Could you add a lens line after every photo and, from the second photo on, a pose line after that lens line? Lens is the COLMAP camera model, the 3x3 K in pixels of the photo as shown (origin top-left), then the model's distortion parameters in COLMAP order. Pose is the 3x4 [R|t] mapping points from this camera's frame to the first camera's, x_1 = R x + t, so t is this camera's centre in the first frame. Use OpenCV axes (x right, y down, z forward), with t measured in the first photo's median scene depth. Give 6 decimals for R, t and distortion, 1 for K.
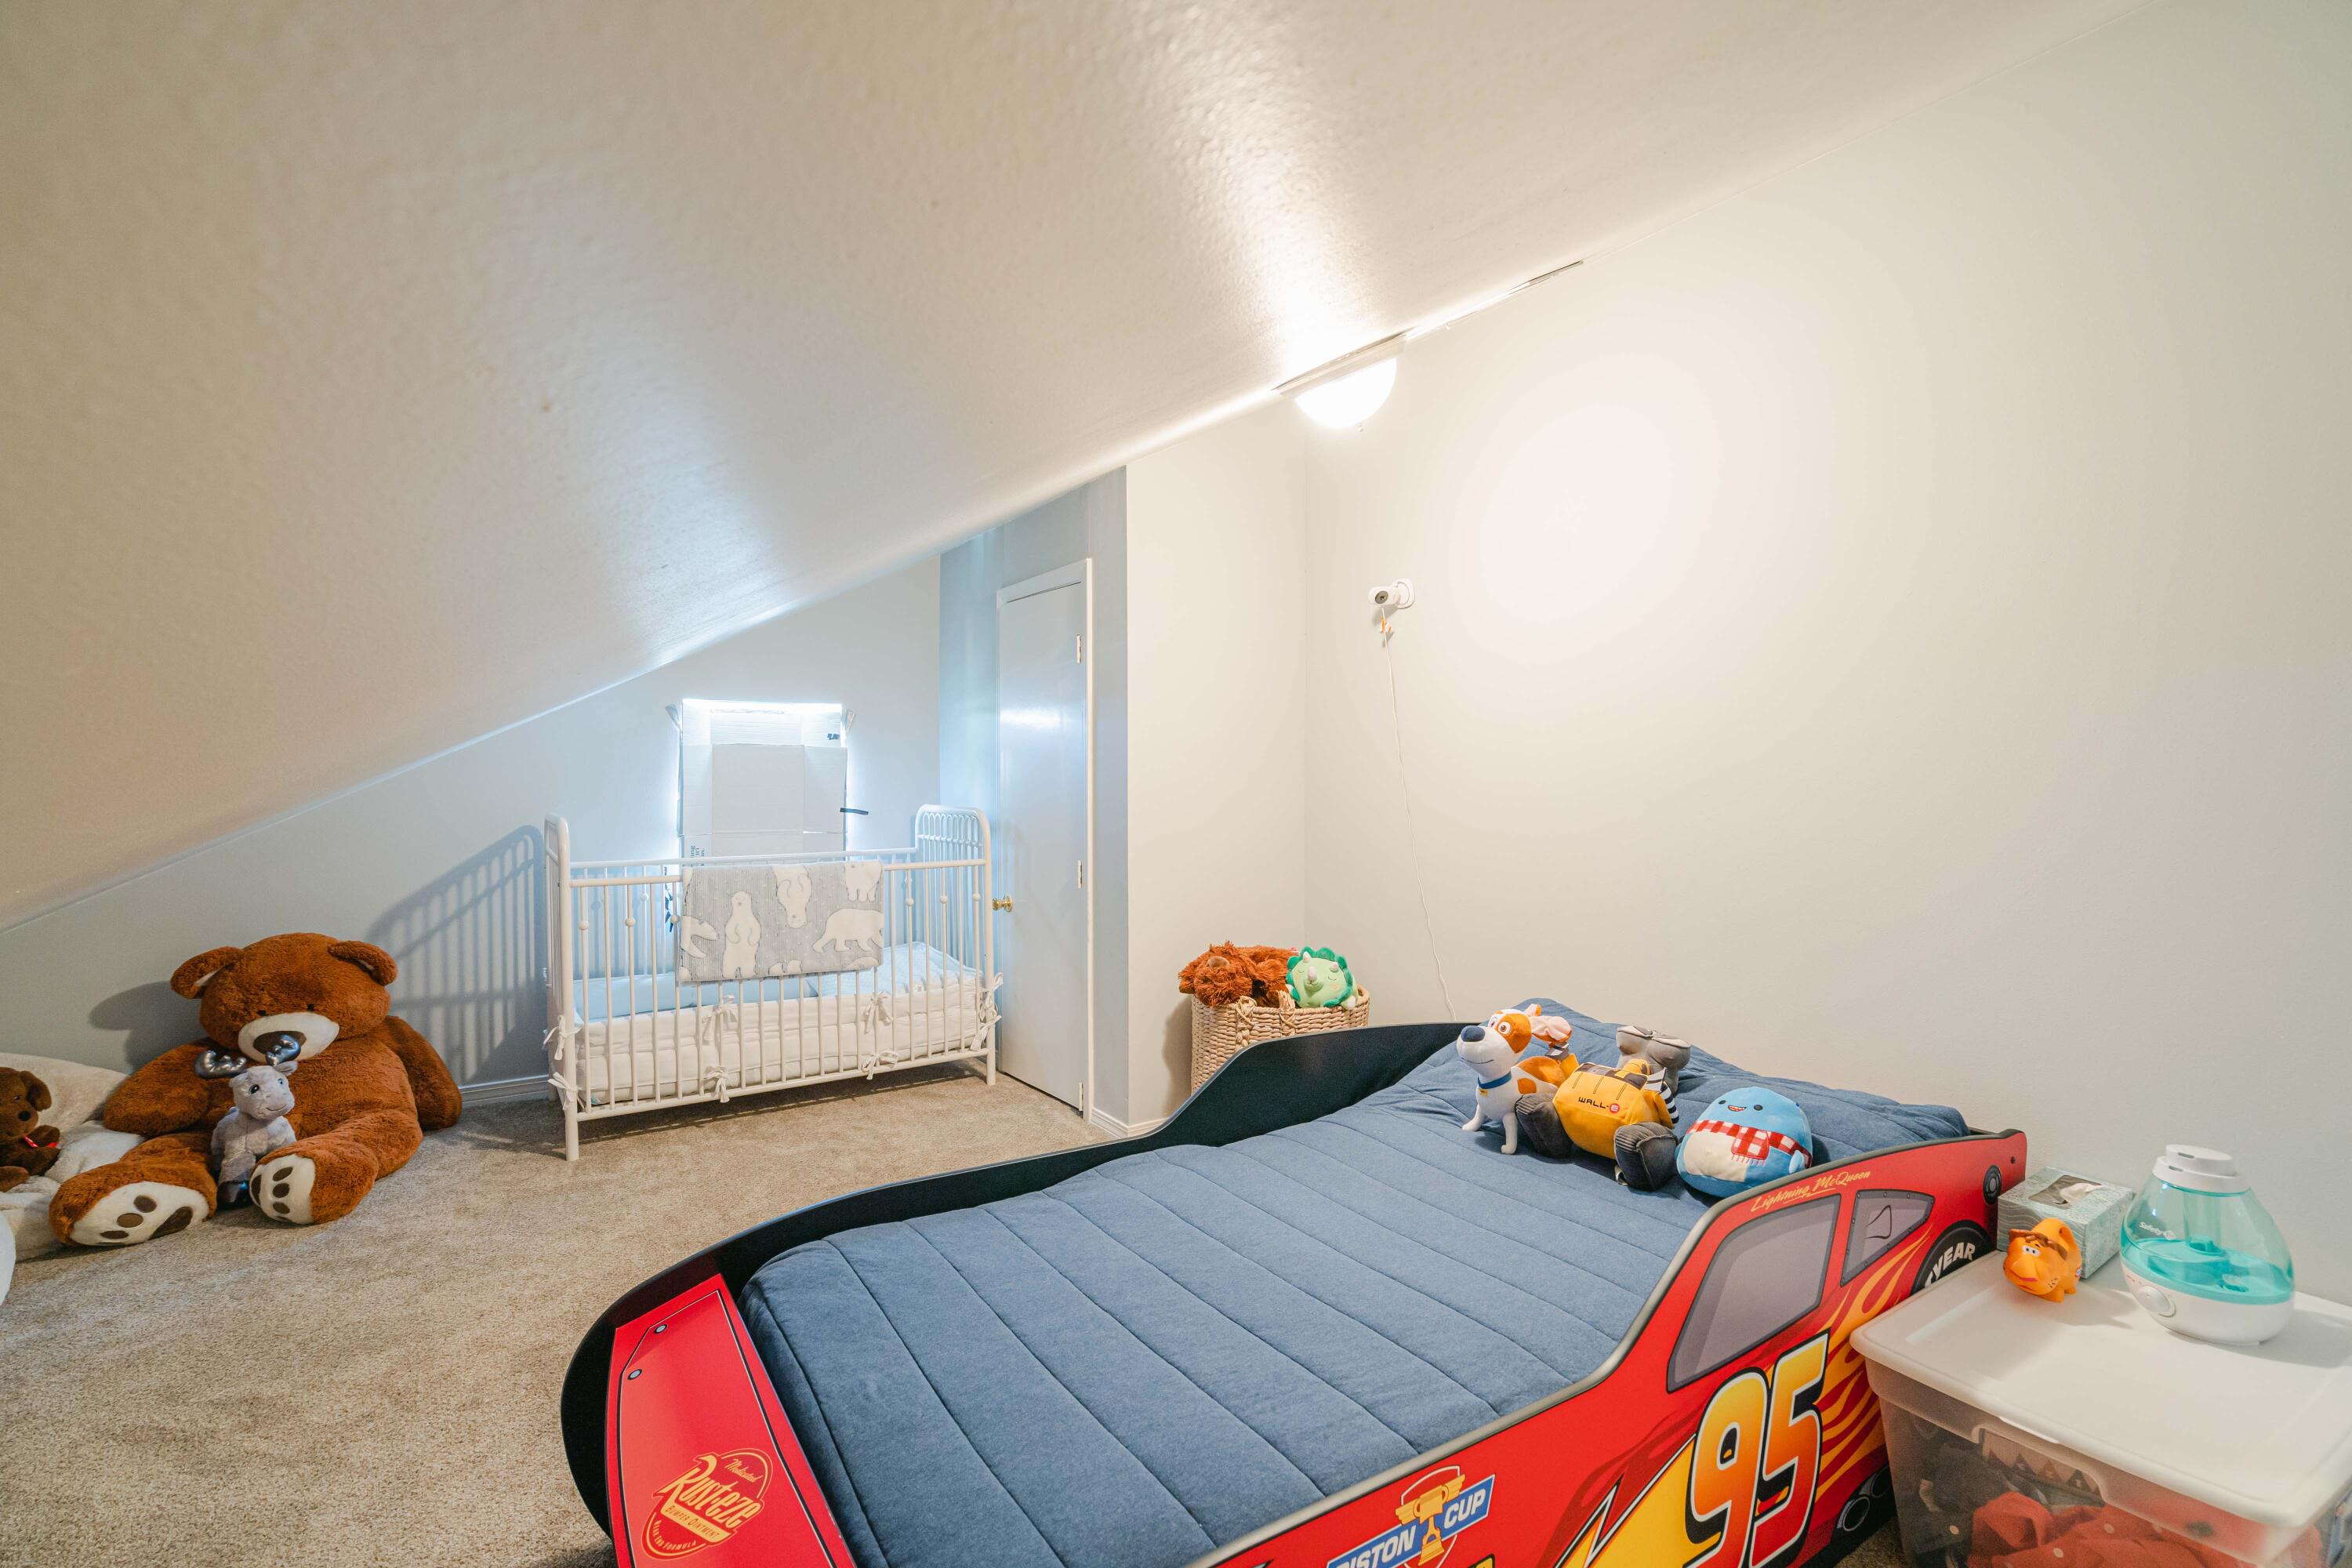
lens RADIAL K [[1077.8, 0, 1169.4], [0, 1077.8, 775.9], [0, 0, 1]] dist [-0.003090, -0.000386]
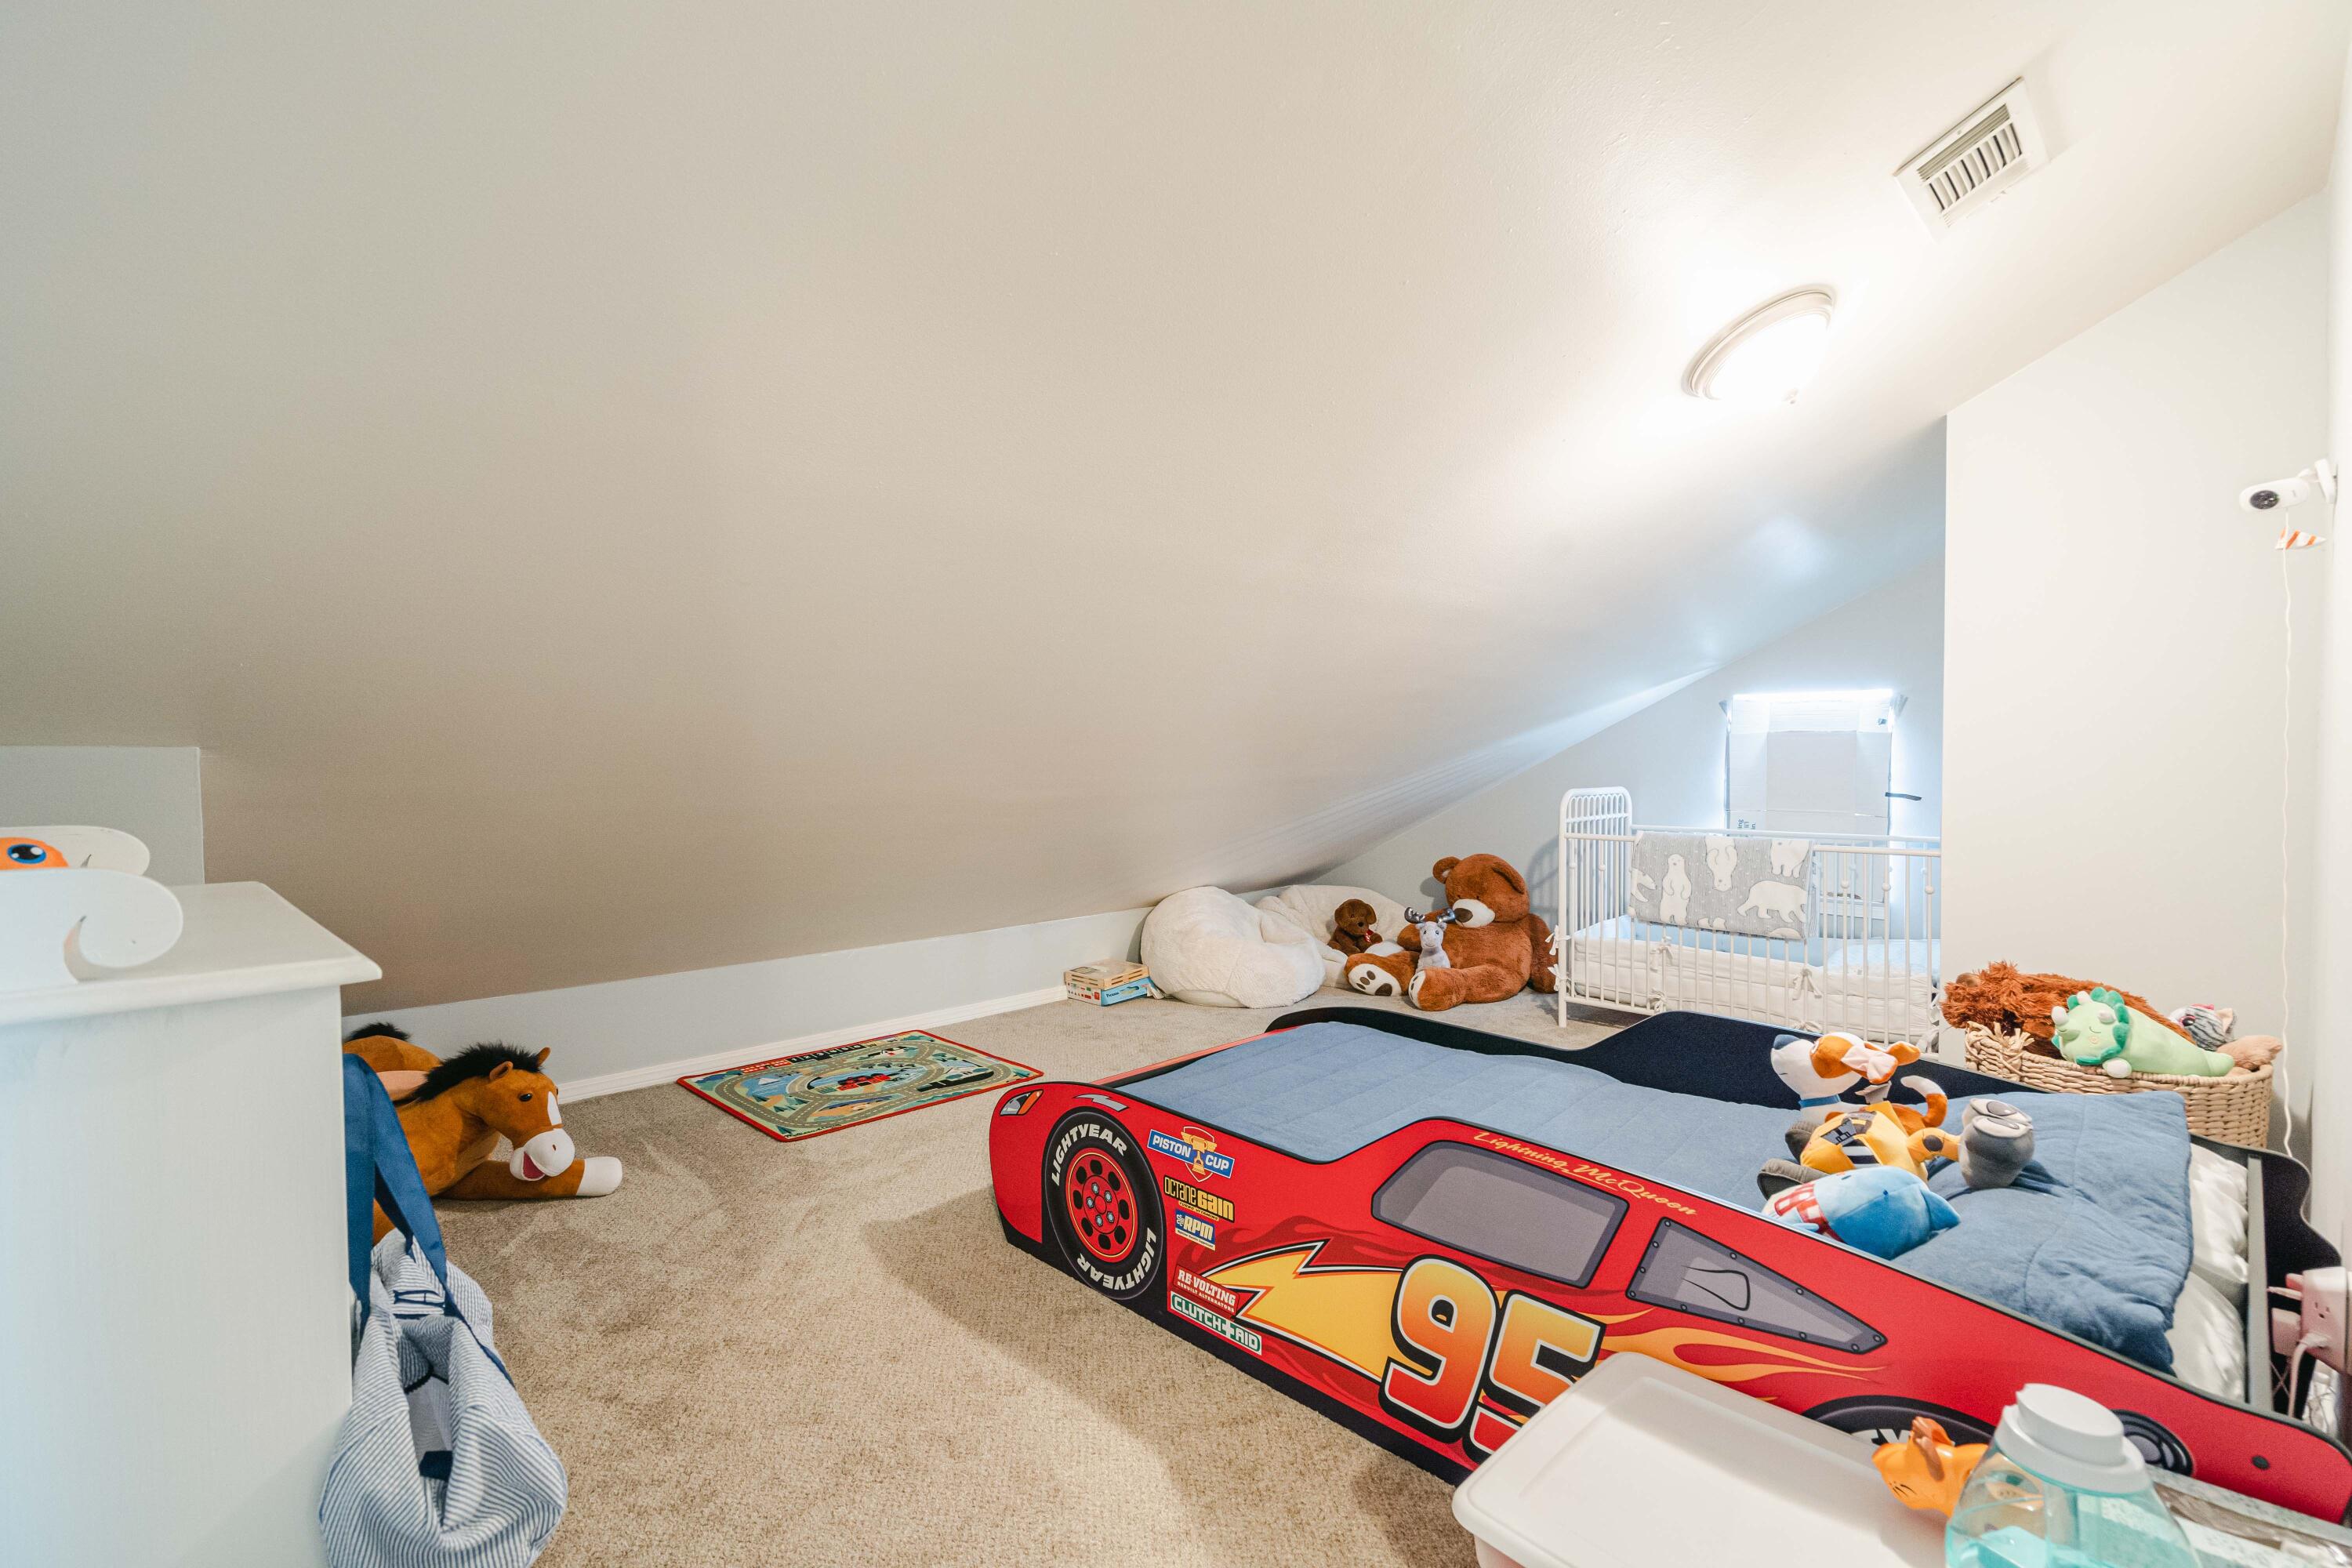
lens RADIAL K [[1077.8, 0, 1169.8], [0, 1077.8, 783.2], [0, 0, 1]] dist [-0.003090, -0.000386]
pose [[0.193195, 0.025938, -0.980818, 0.698547], [-0.000249, 0.999652, 0.026387, -0.006386], [0.981160, -0.004854, 0.193134, 0.192472]]
